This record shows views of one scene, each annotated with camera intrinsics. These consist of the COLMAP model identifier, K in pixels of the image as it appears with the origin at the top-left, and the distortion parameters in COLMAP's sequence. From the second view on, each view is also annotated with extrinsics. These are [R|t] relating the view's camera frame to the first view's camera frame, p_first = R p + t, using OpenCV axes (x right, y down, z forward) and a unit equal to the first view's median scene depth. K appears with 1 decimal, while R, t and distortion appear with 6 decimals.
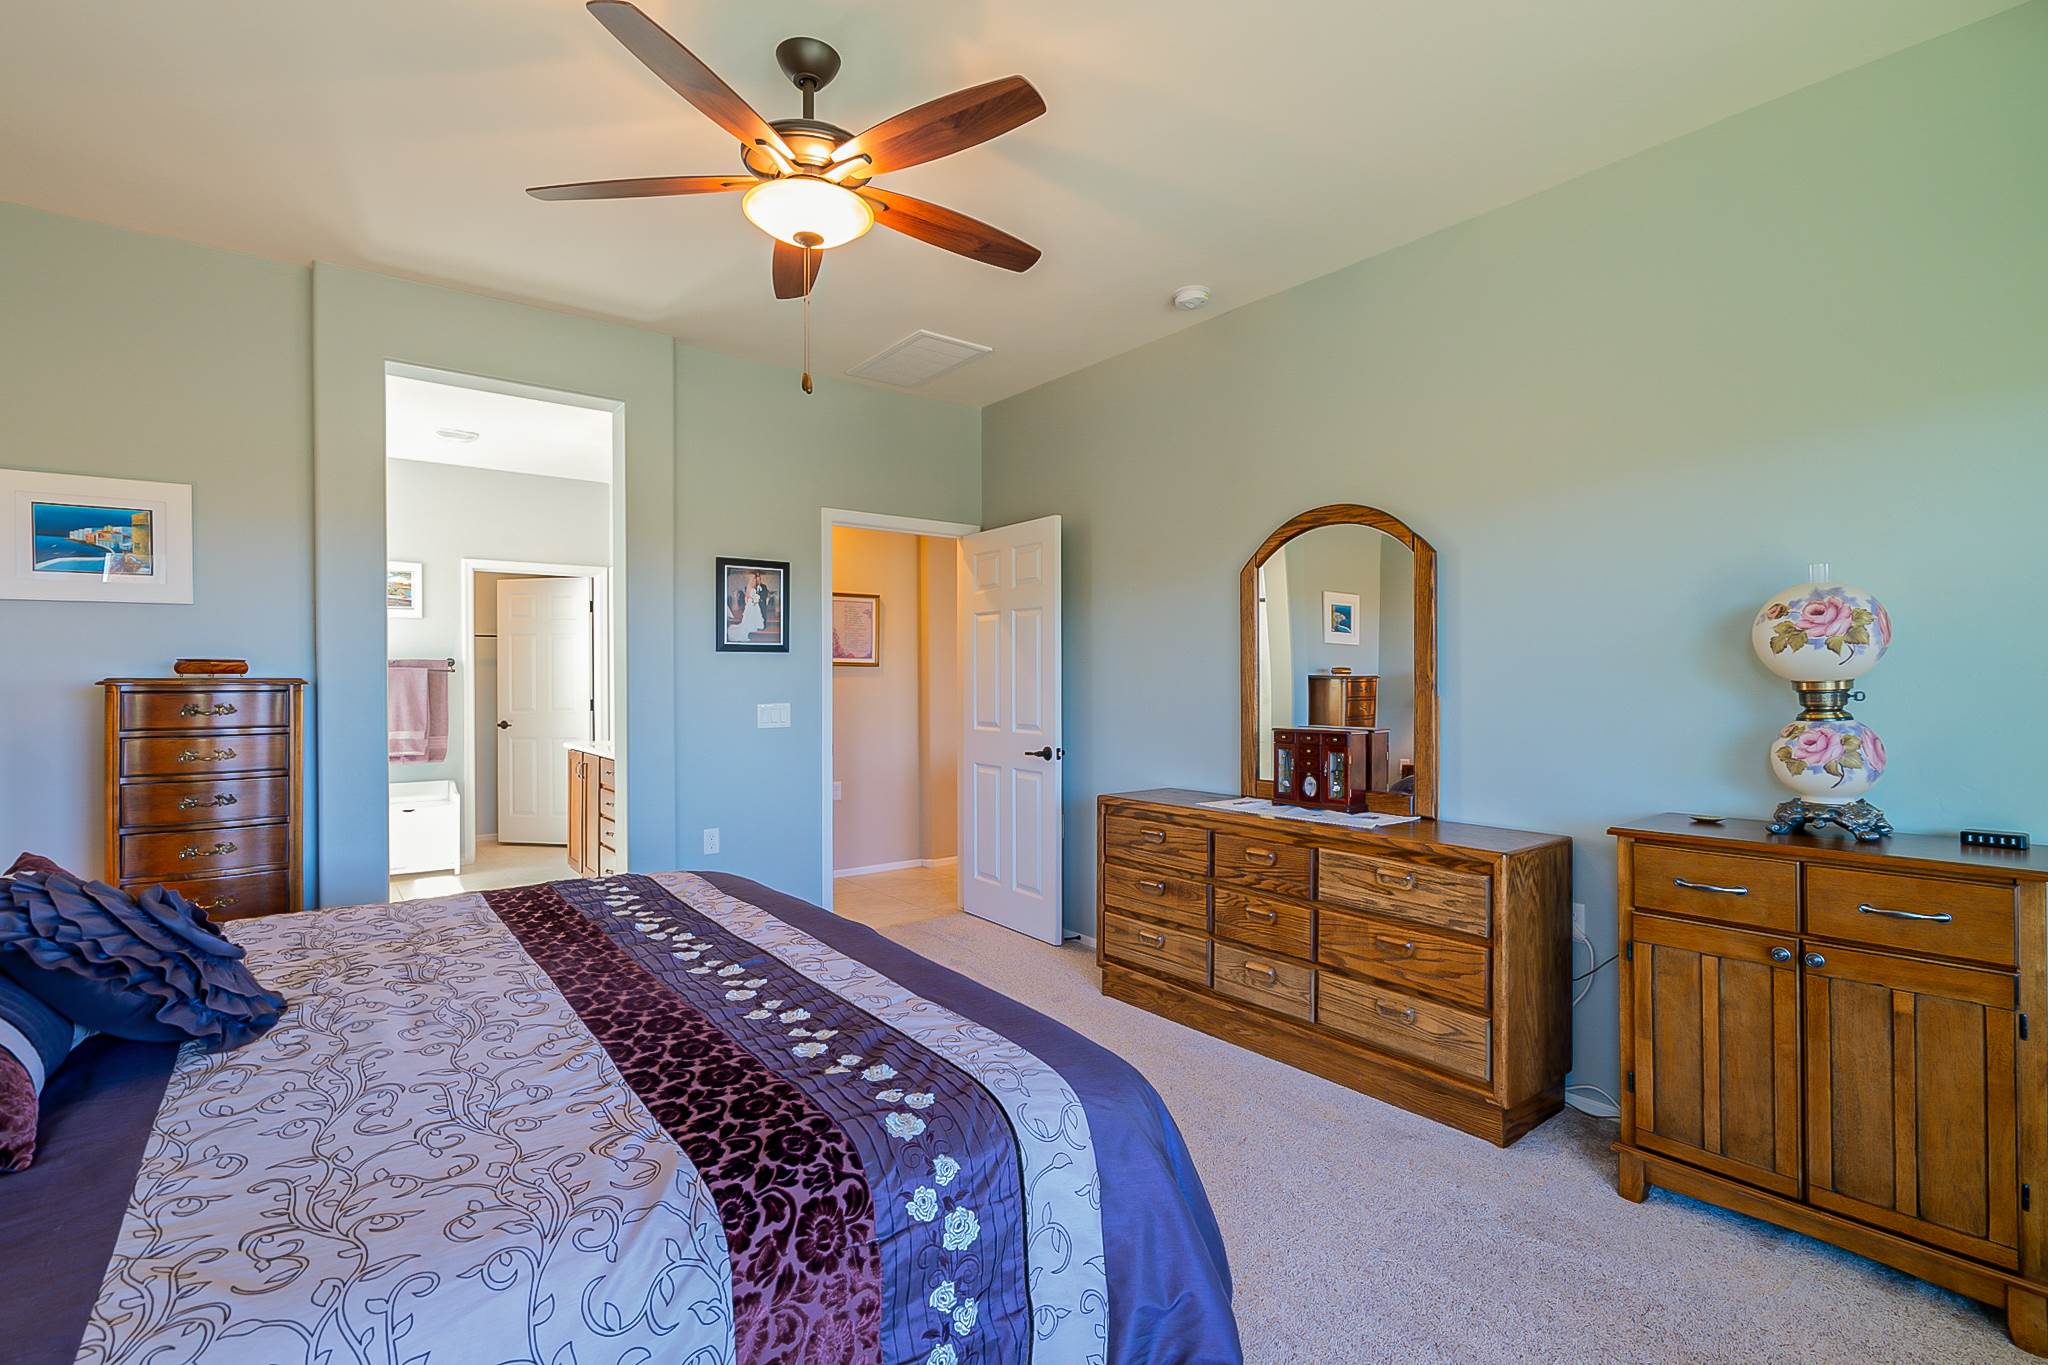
lens RADIAL K [[935.6, 0, 1021.7], [0, 935.6, 683.3], [0, 0, 1]] dist [-0.004581, 0.001124]
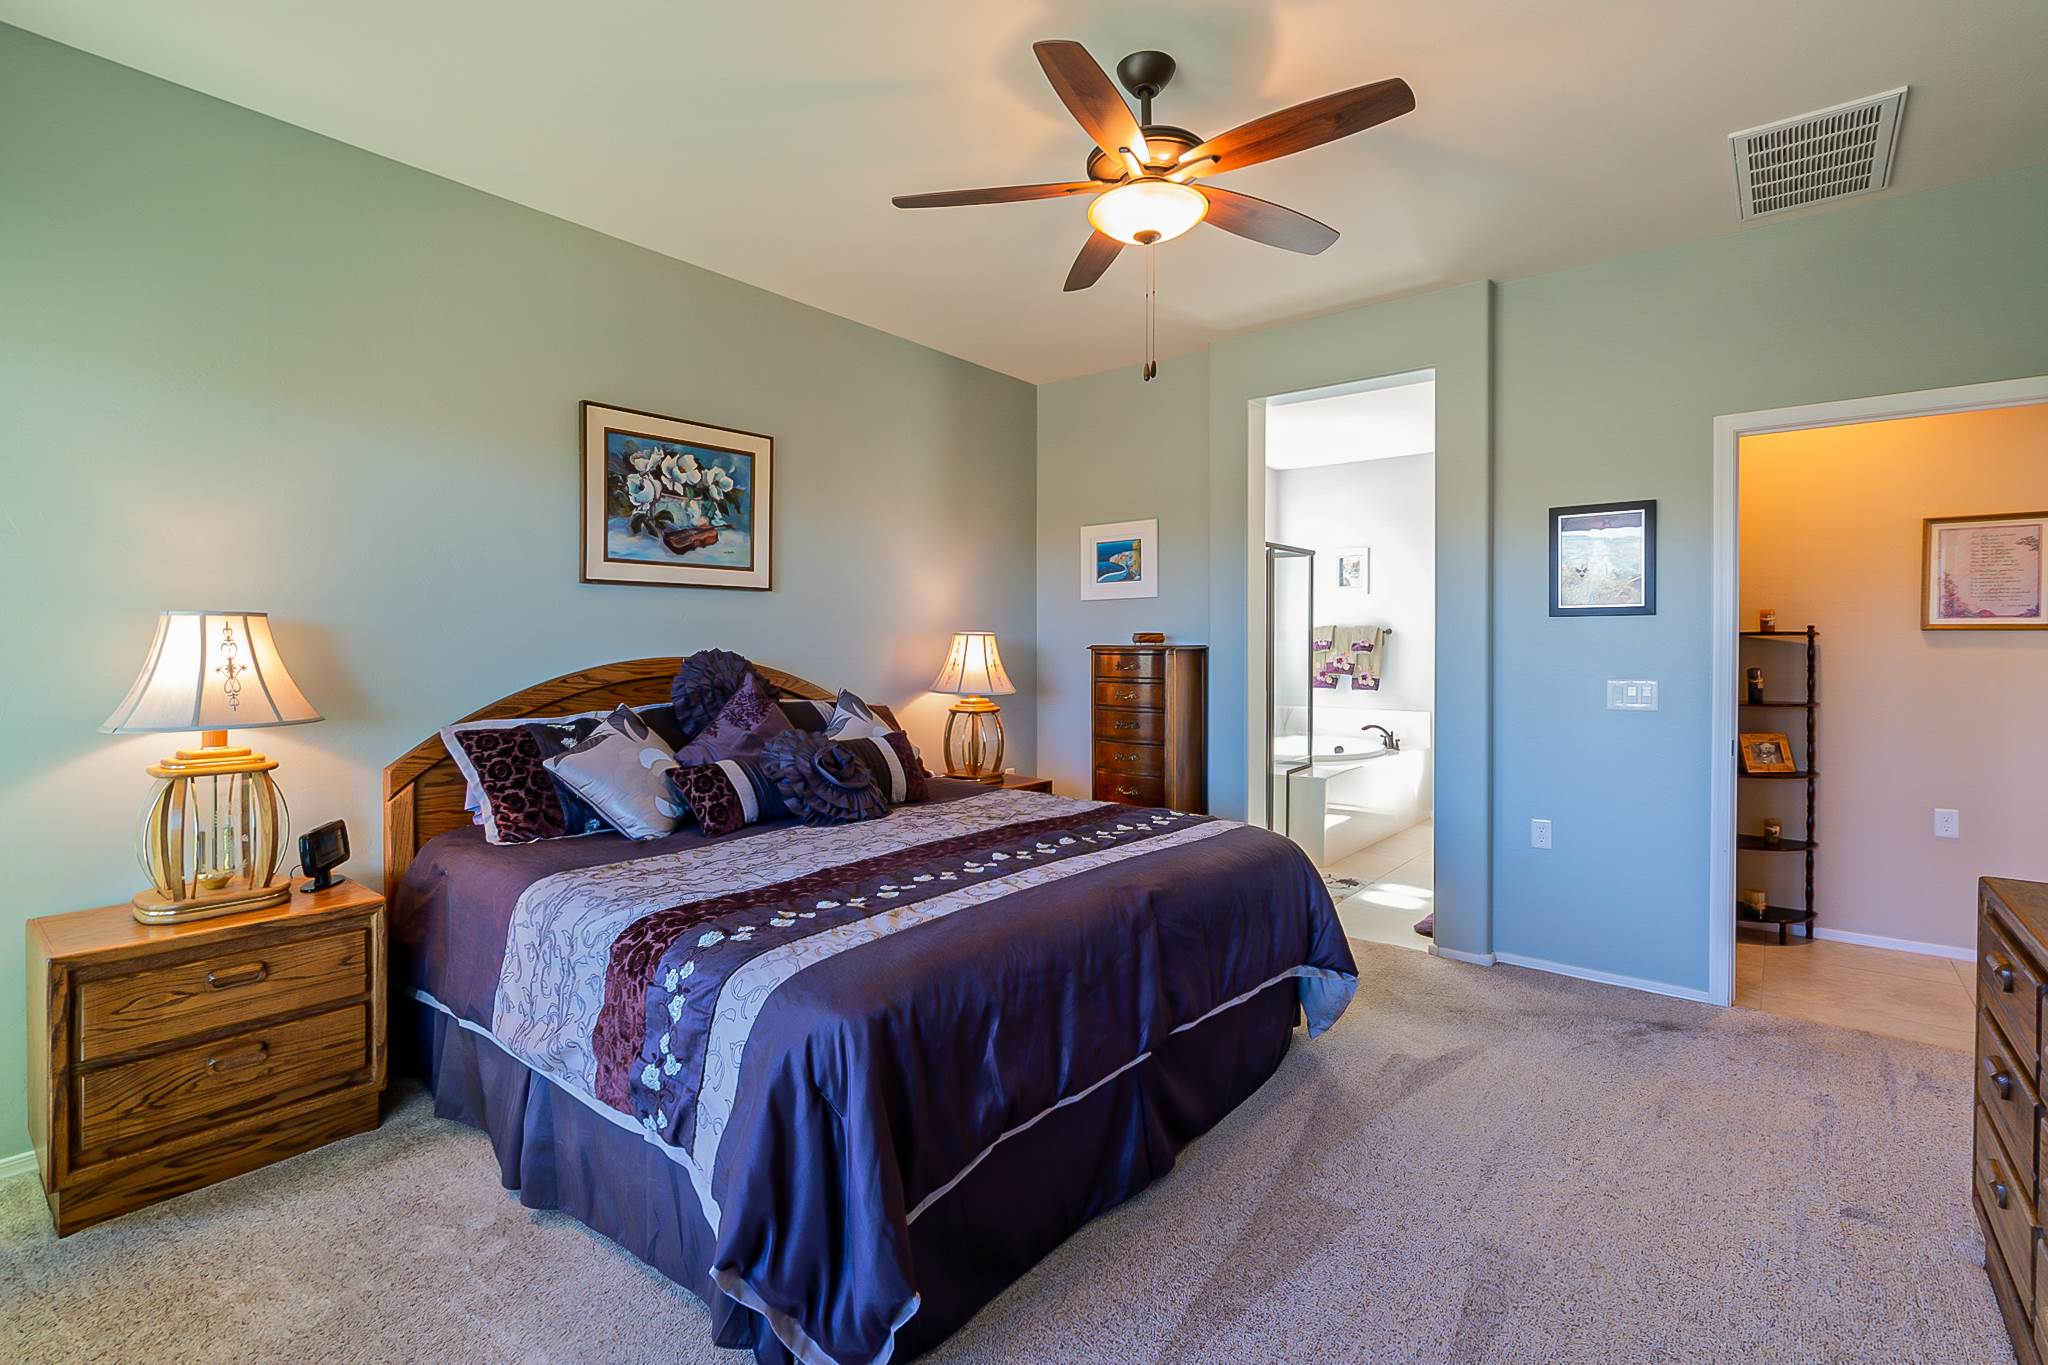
lens RADIAL K [[935.6, 0, 1015.6], [0, 935.6, 663.2], [0, 0, 1]] dist [-0.004581, 0.001124]
pose [[0.221830, 0.021442, -0.974849, 0.994553], [-0.010581, 0.999752, 0.019582, -0.007527], [0.975028, 0.005971, 0.222002, 0.781286]]
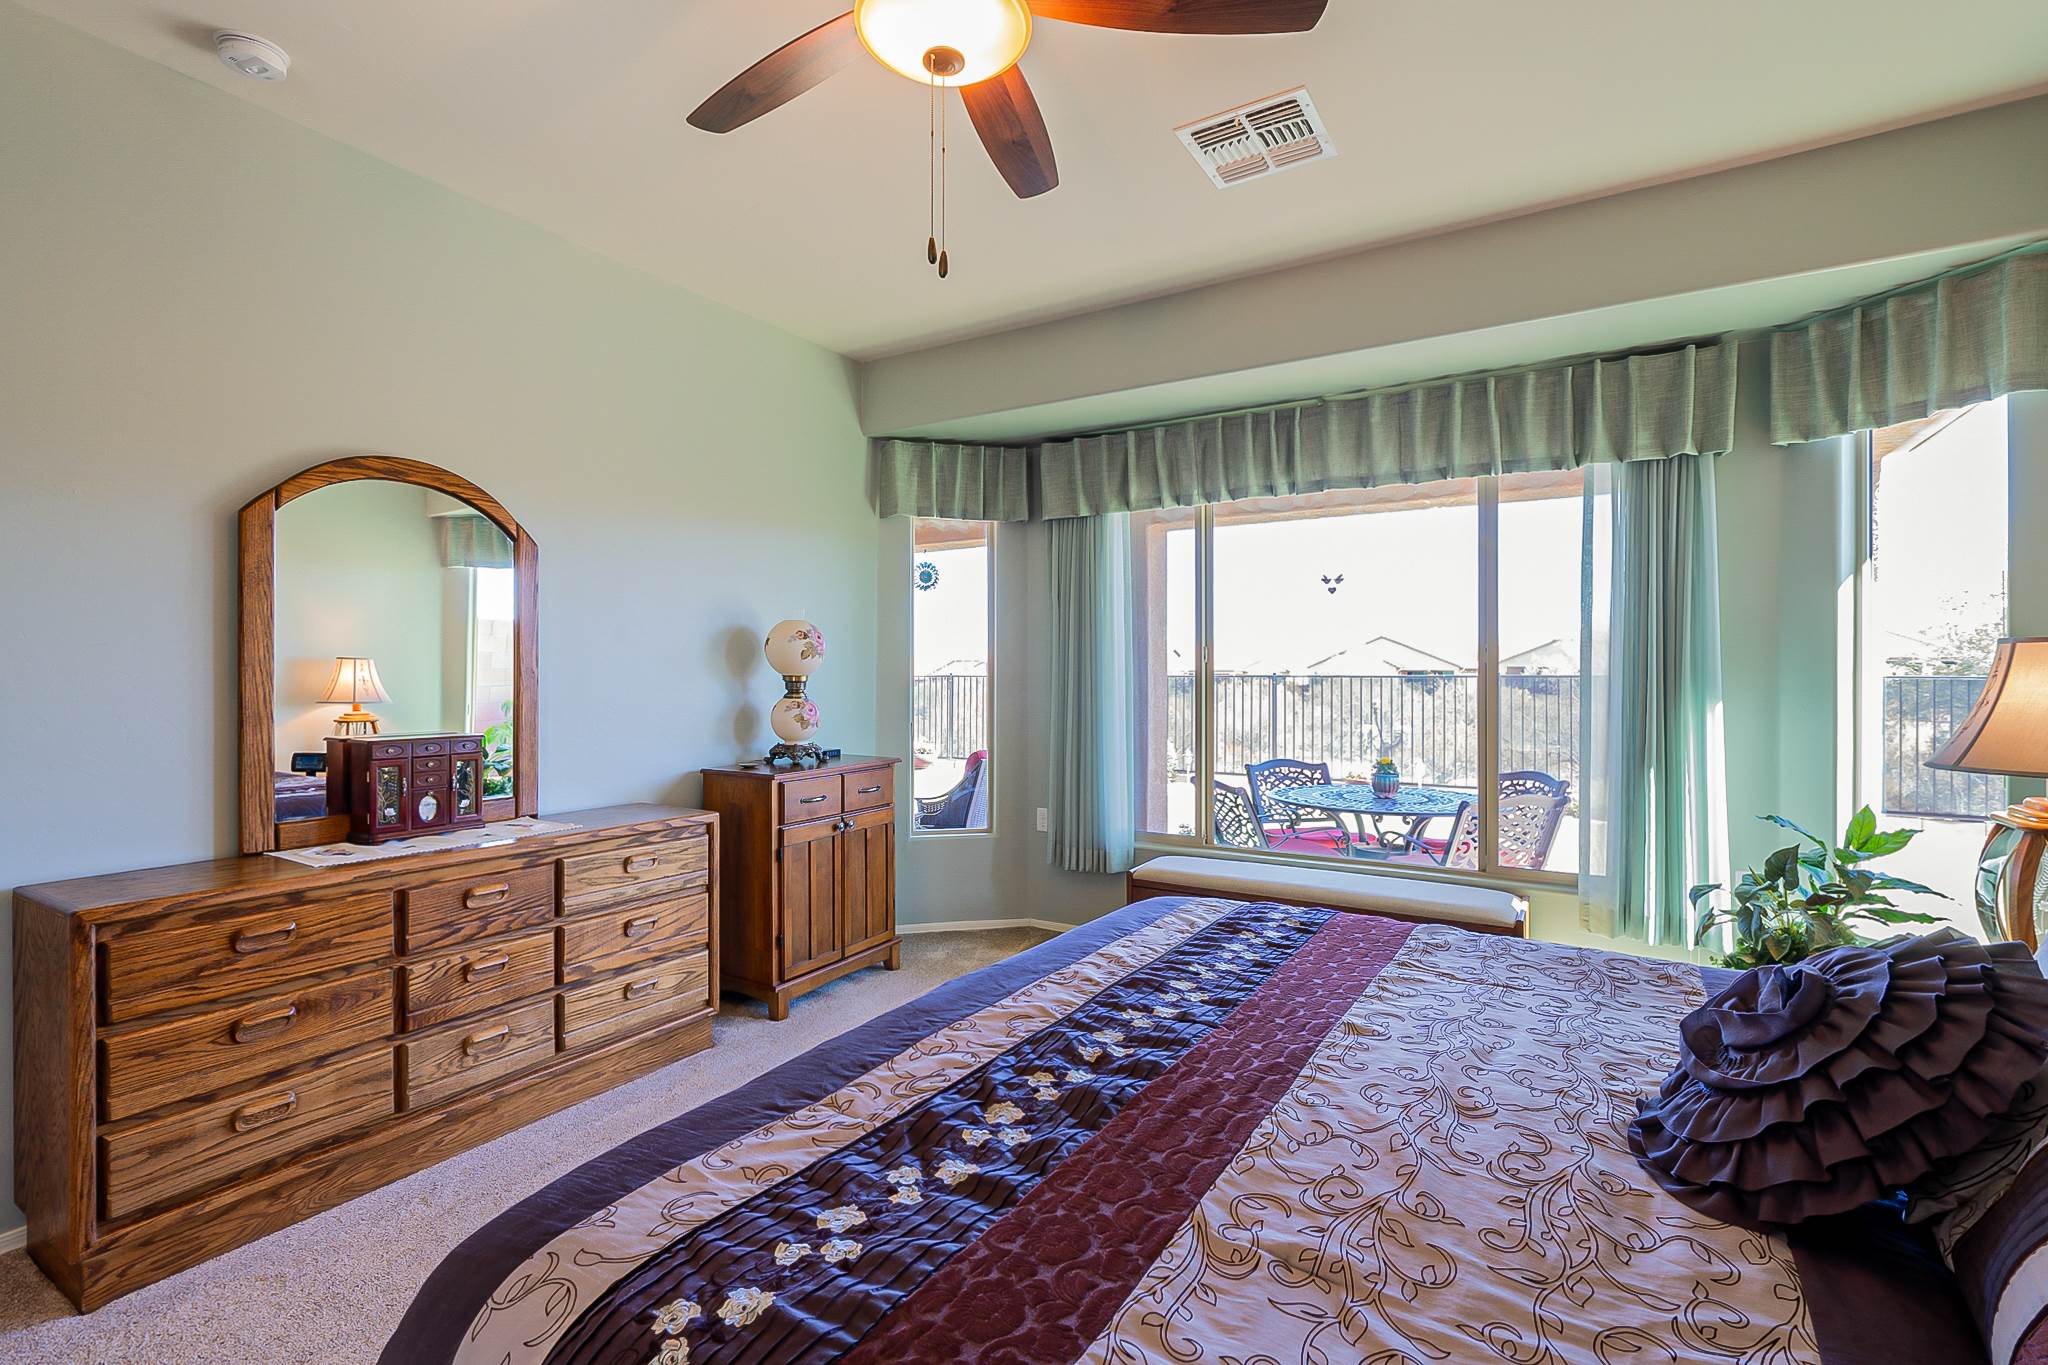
lens RADIAL K [[935.6, 0, 1015.9], [0, 935.6, 667.3], [0, 0, 1]] dist [-0.004581, 0.001124]
pose [[-0.339903, -0.002208, 0.940458, -0.418424], [-0.003294, 0.999994, 0.001157, -0.008709], [-0.940455, -0.002705, -0.339908, 0.541567]]
